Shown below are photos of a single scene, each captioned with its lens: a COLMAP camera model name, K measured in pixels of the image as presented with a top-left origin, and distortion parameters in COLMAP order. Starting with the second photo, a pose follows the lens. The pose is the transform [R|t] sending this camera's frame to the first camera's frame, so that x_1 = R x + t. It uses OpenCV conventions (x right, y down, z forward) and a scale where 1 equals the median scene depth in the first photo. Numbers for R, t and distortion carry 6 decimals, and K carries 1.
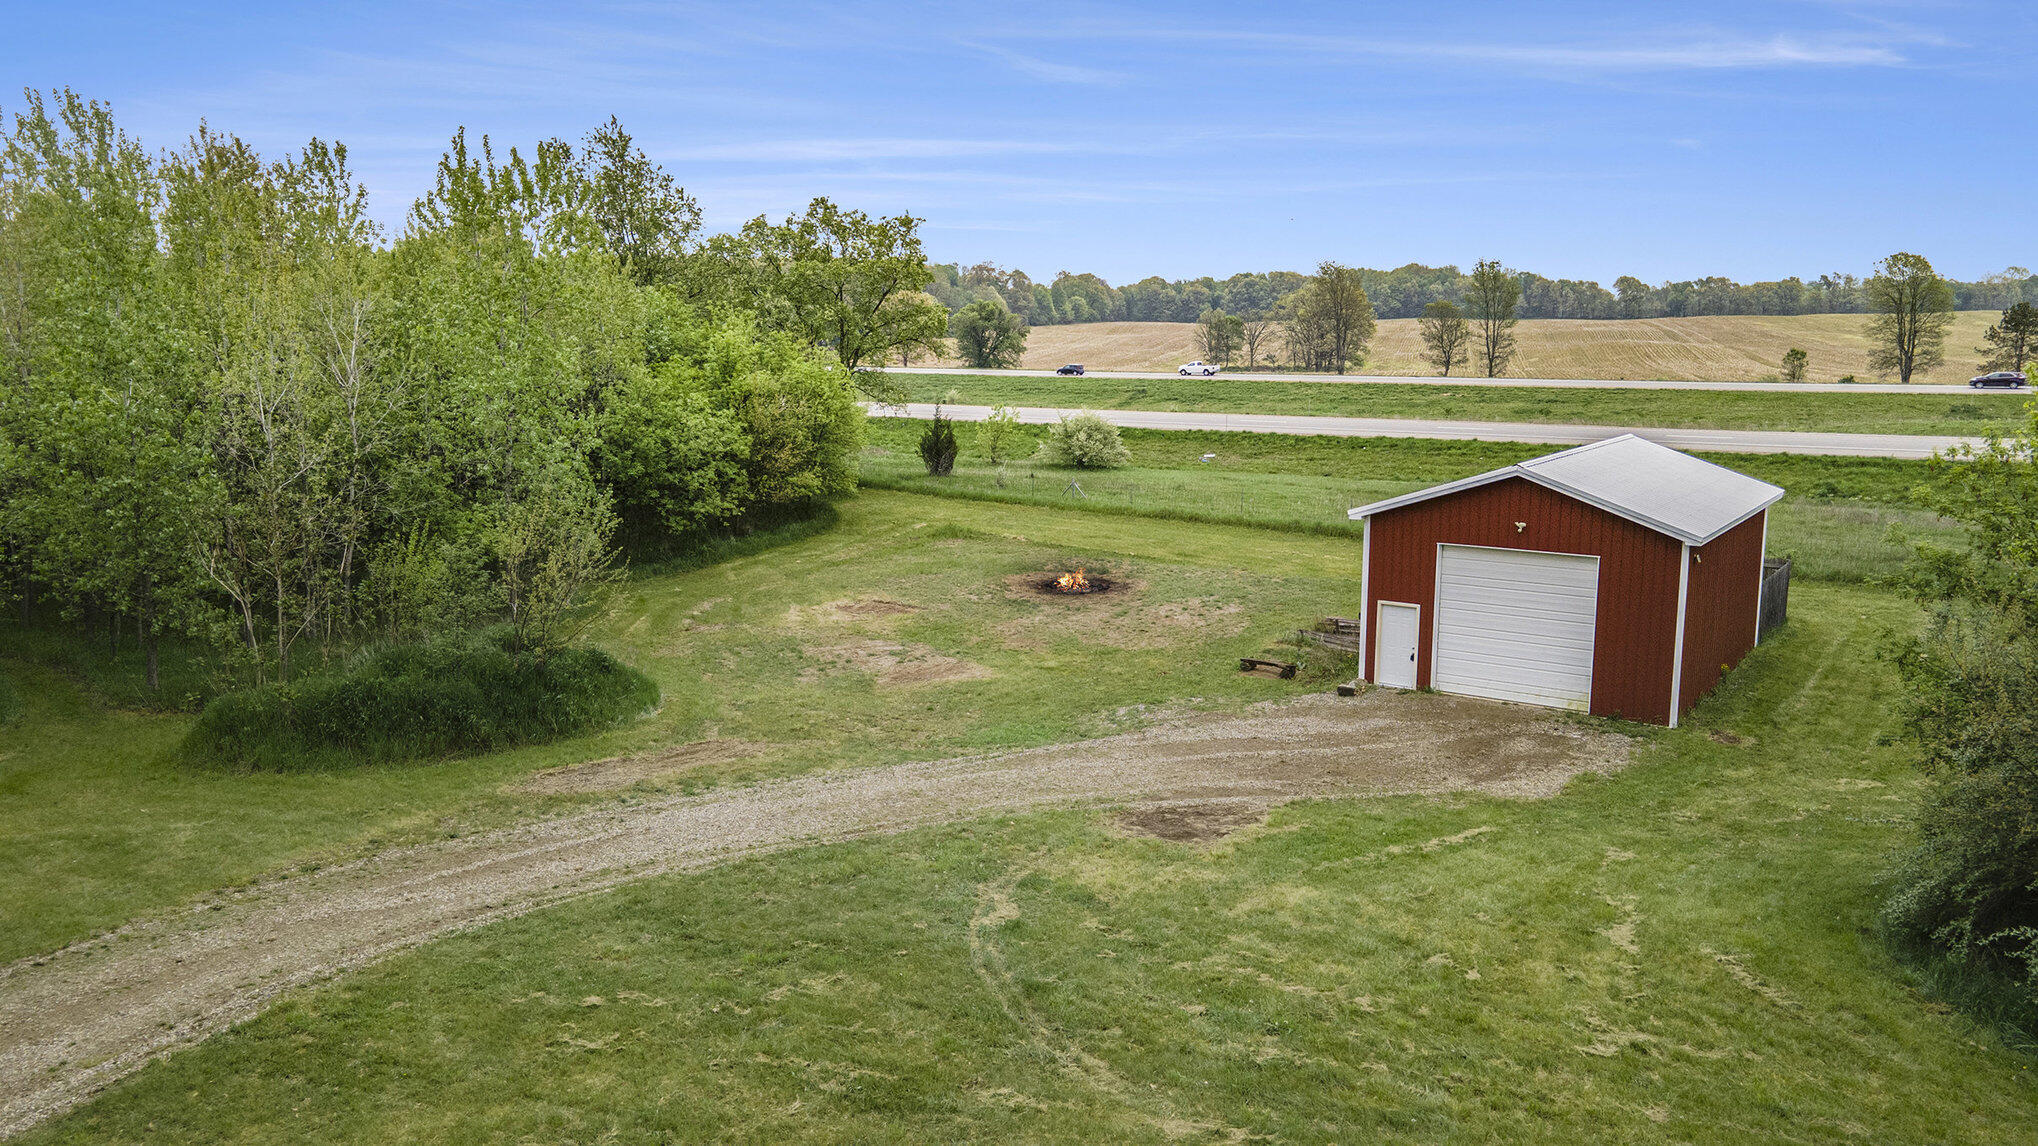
lens RADIAL K [[1486.7, 0, 1020.4], [0, 1486.7, 591.3], [0, 0, 1]] dist [0.035867, 0.016211]
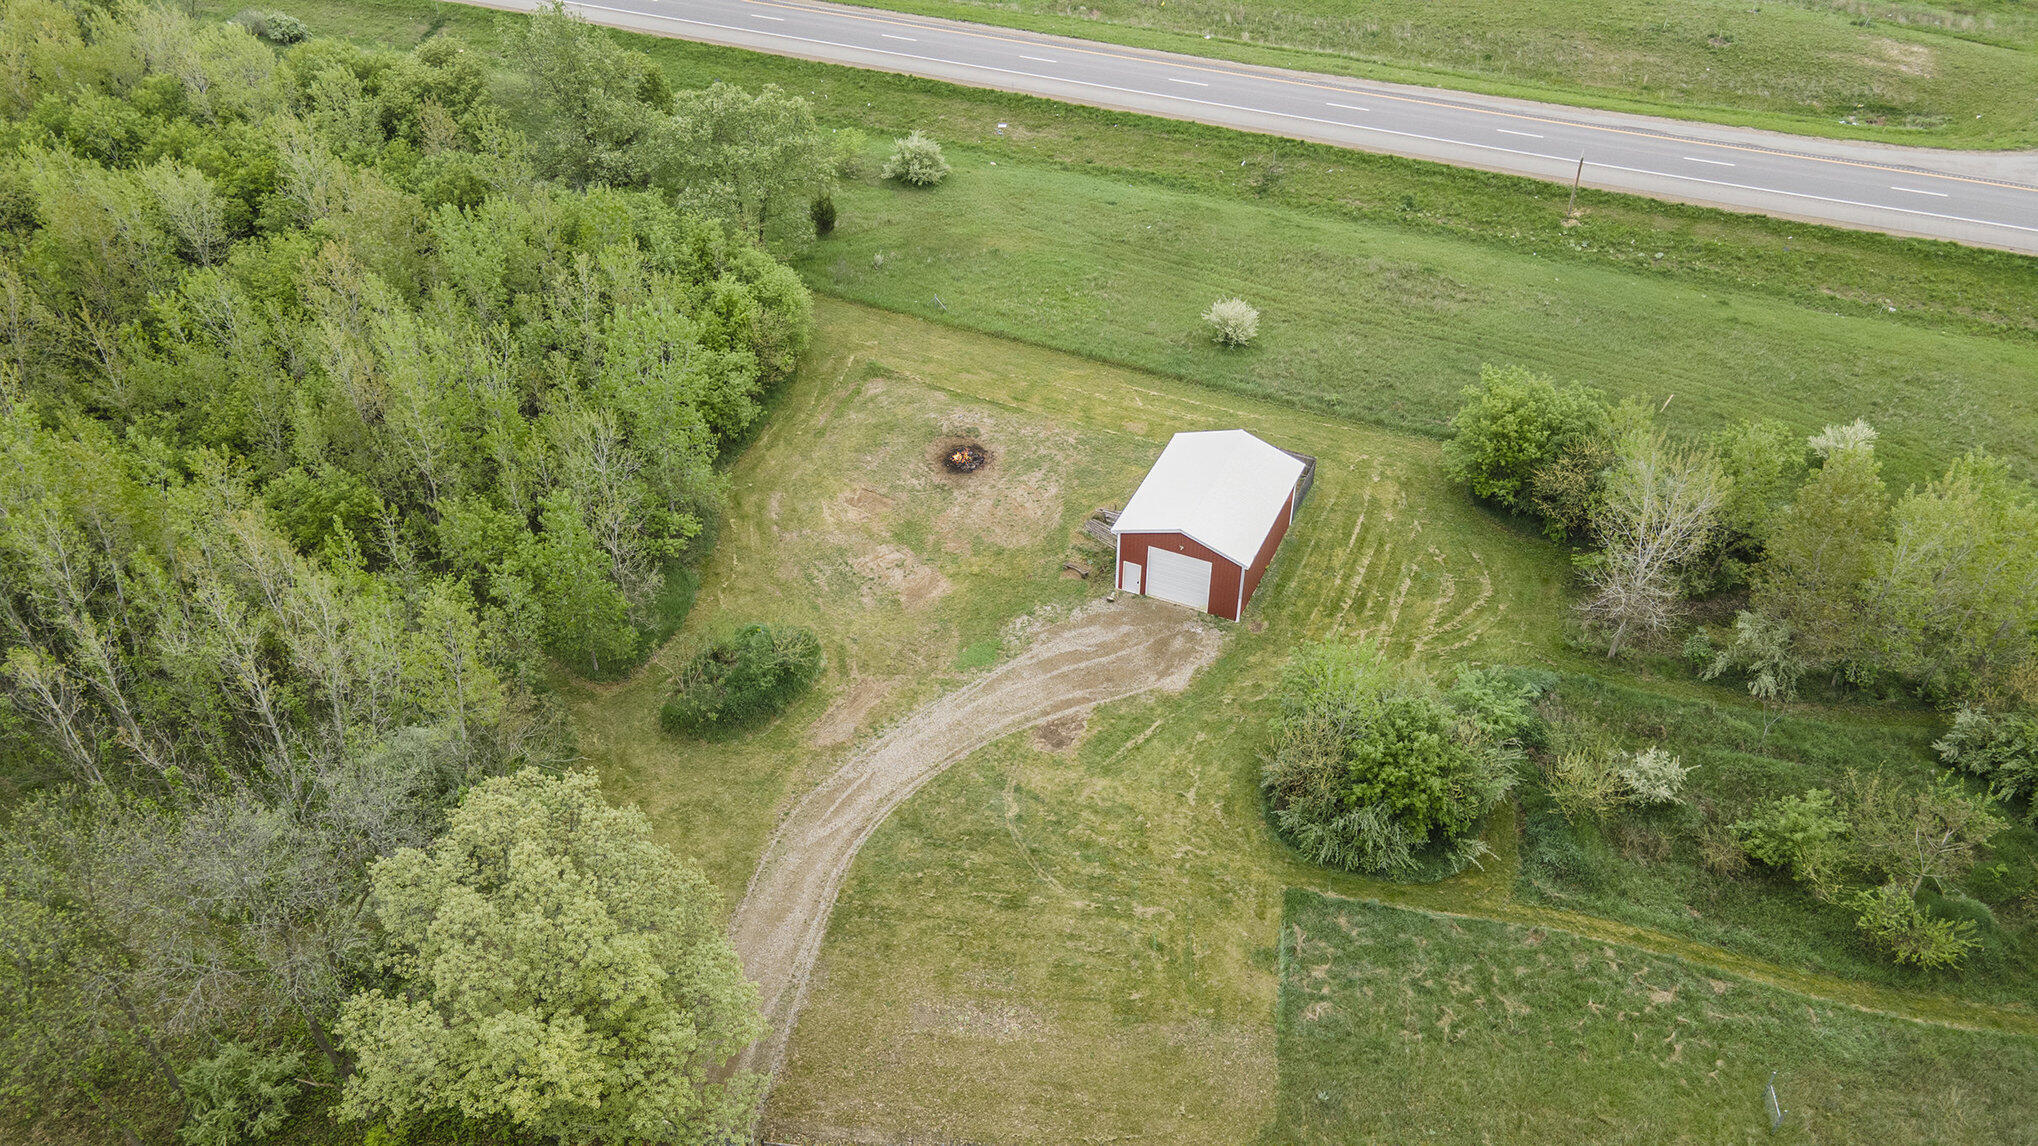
lens RADIAL K [[1486.7, 0, 1024.3], [0, 1486.7, 564.7], [0, 0, 1]] dist [0.035867, 0.016211]
pose [[0.983679, -0.118551, 0.135356, -0.234096], [0.037759, 0.871519, 0.488906, -1.177590], [-0.175926, -0.475816, 0.861771, -1.004997]]
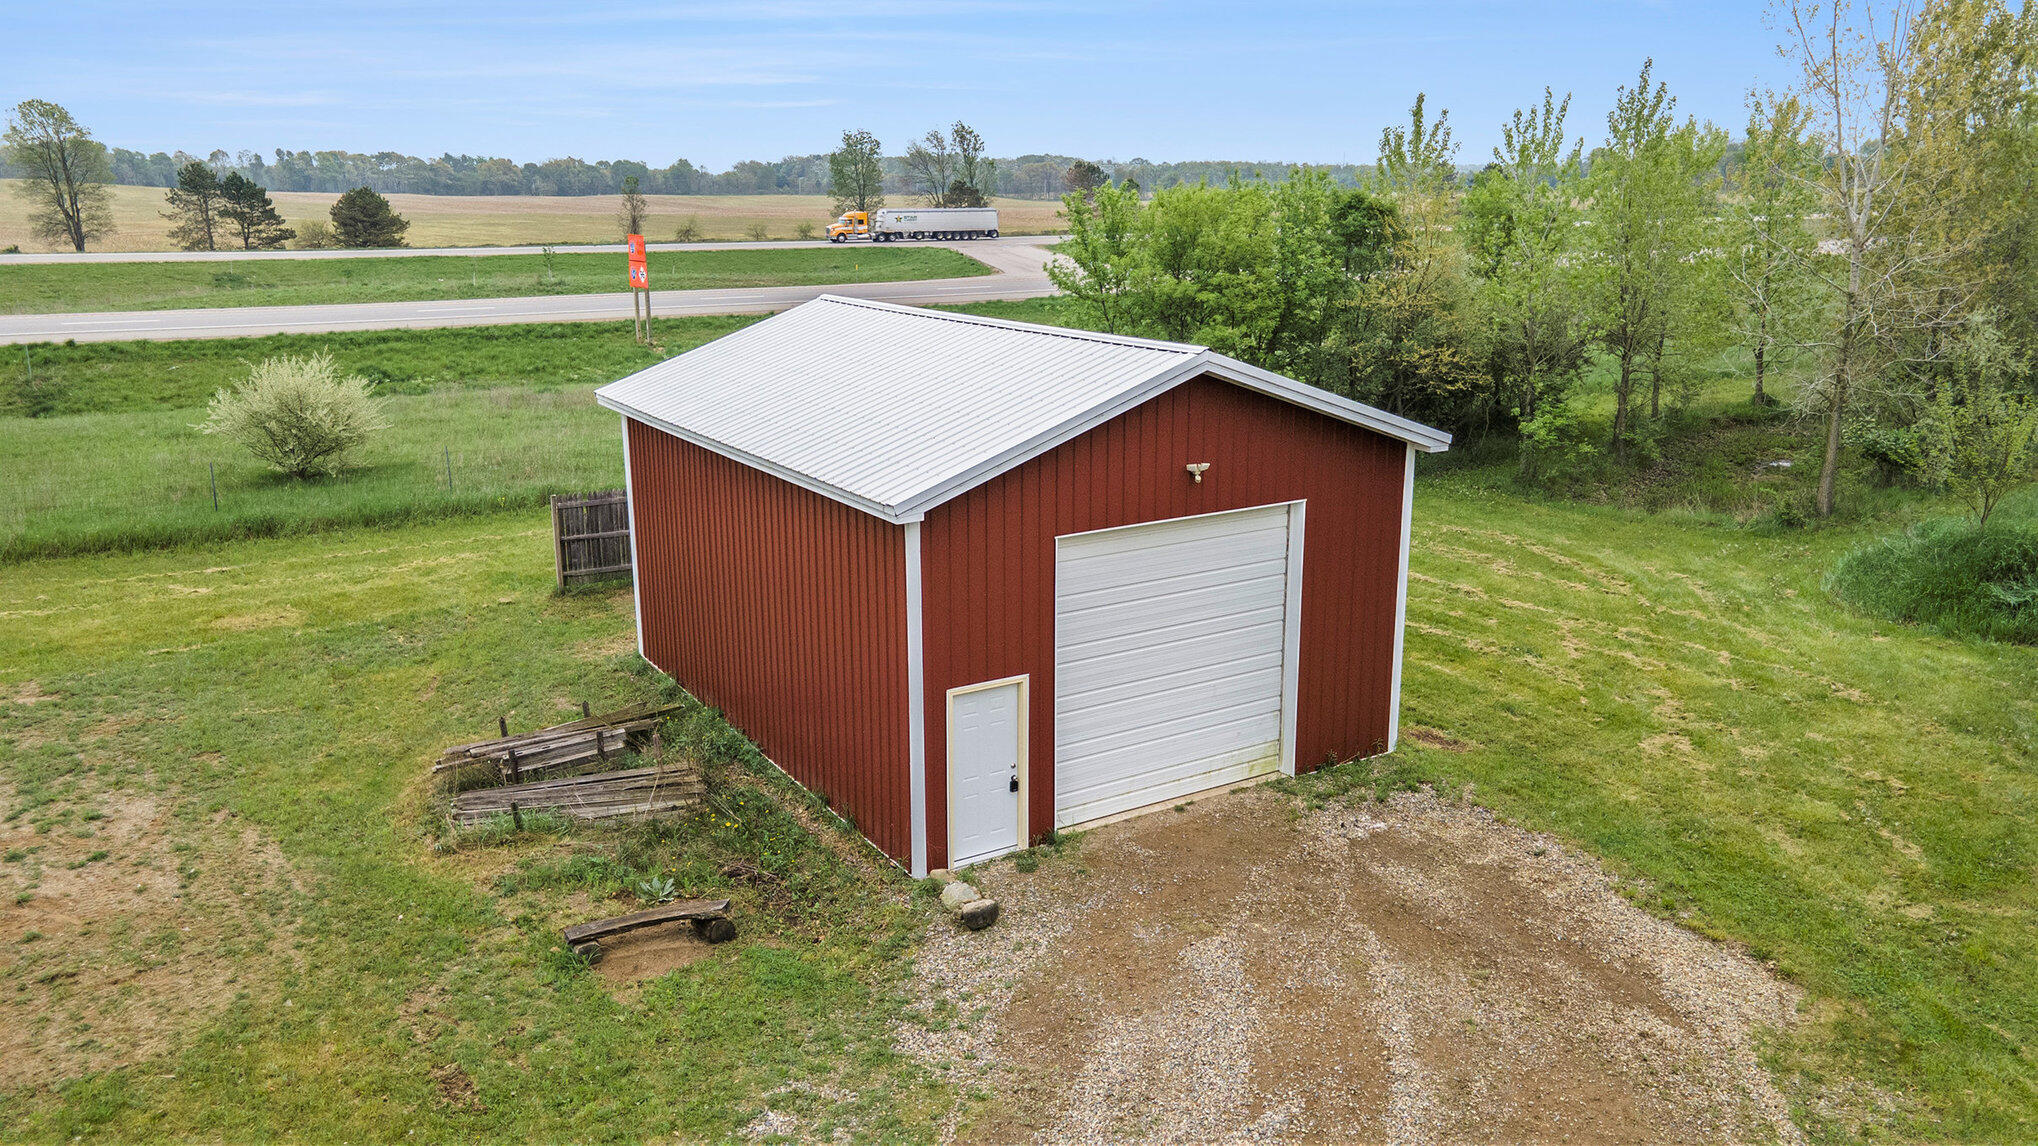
lens RADIAL K [[1486.7, 0, 1019.5], [0, 1486.7, 554.5], [0, 0, 1]] dist [0.035867, 0.016211]
pose [[0.391096, -0.216257, 0.894582, -0.144281], [0.166126, 0.972624, 0.162495, -0.106317], [-0.905232, 0.085063, 0.416315, 0.837367]]
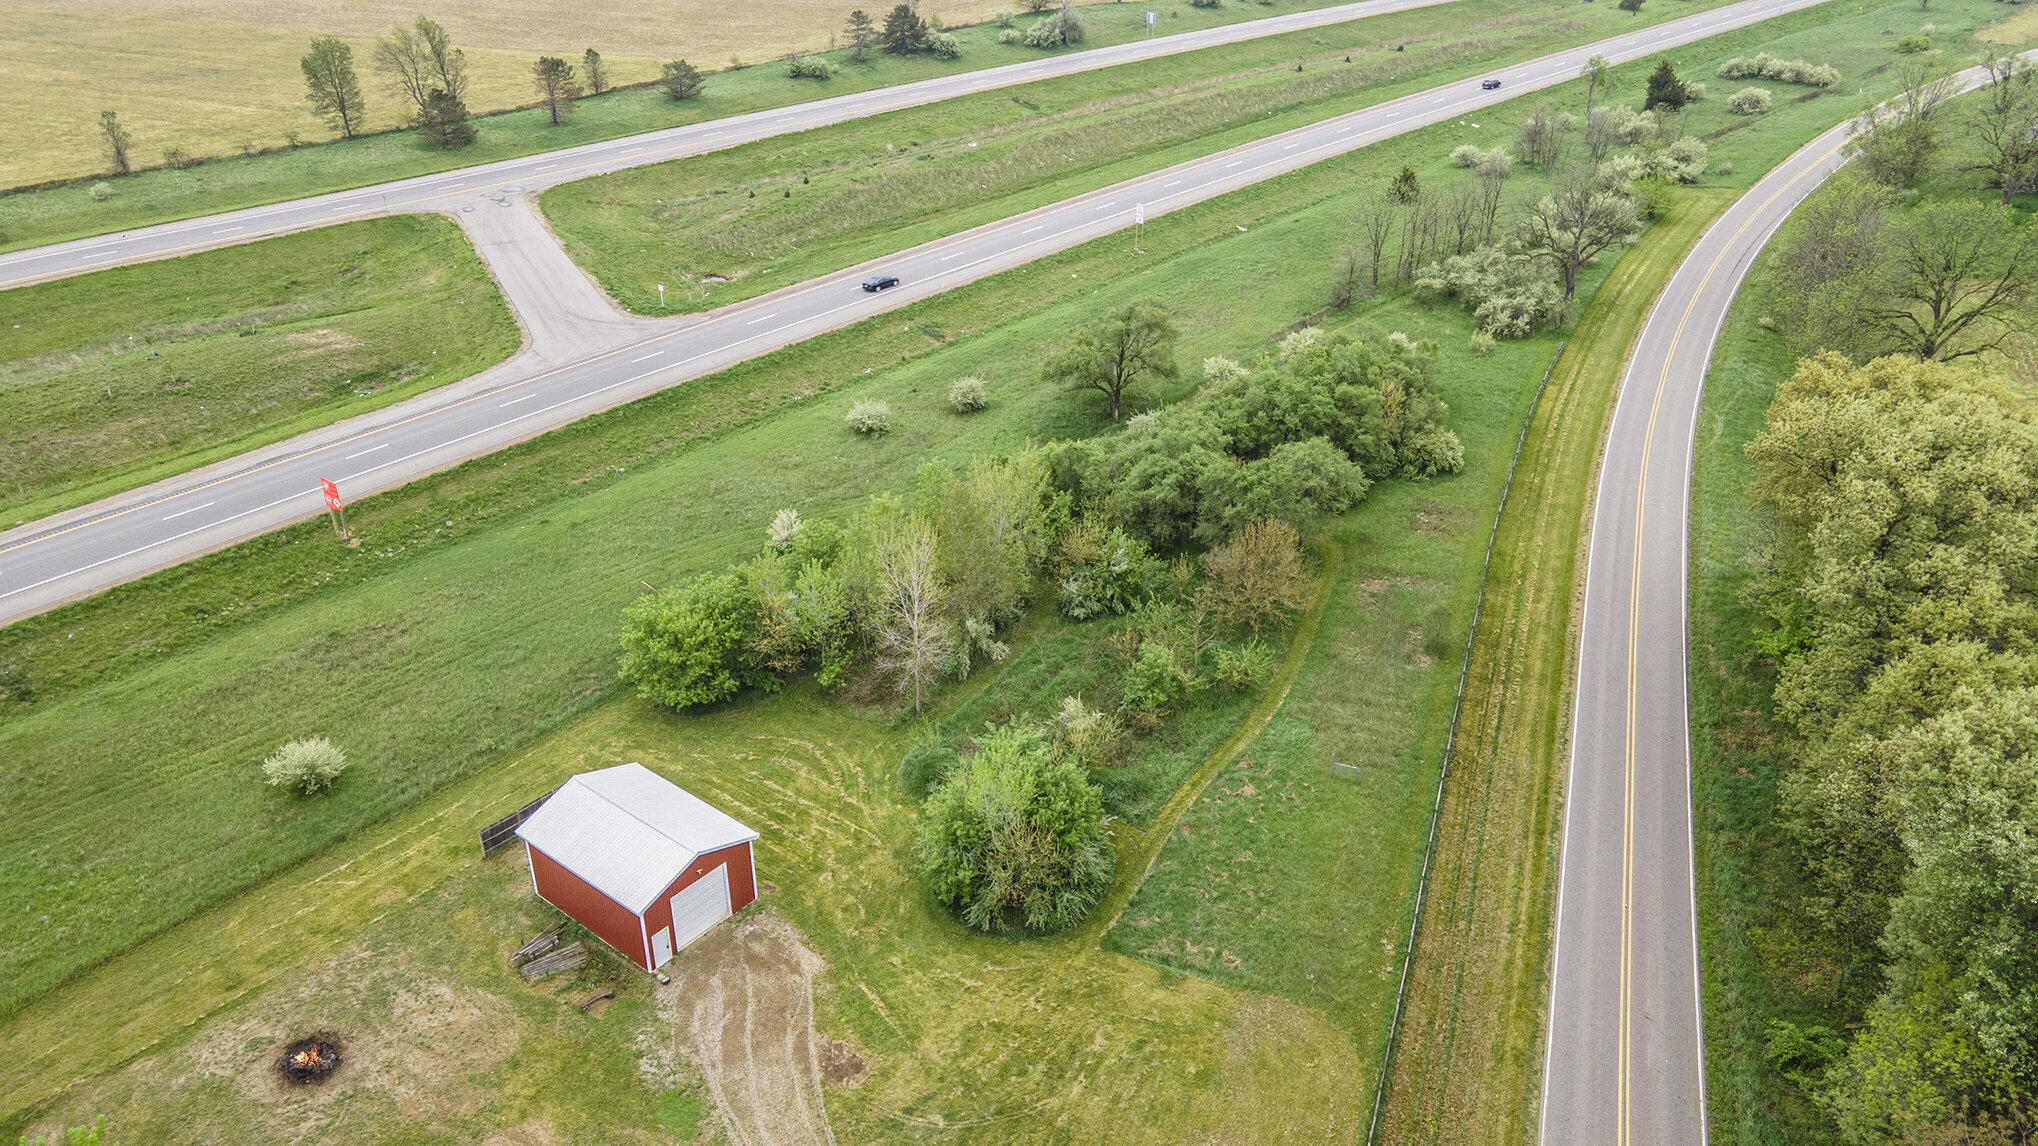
lens RADIAL K [[1486.7, 0, 1012.2], [0, 1486.7, 574.3], [0, 0, 1]] dist [0.035867, 0.016211]
pose [[0.069458, -0.472191, 0.878755, -1.377764], [0.179767, 0.872387, 0.454560, -1.353443], [-0.981254, 0.126398, 0.145478, 0.153861]]
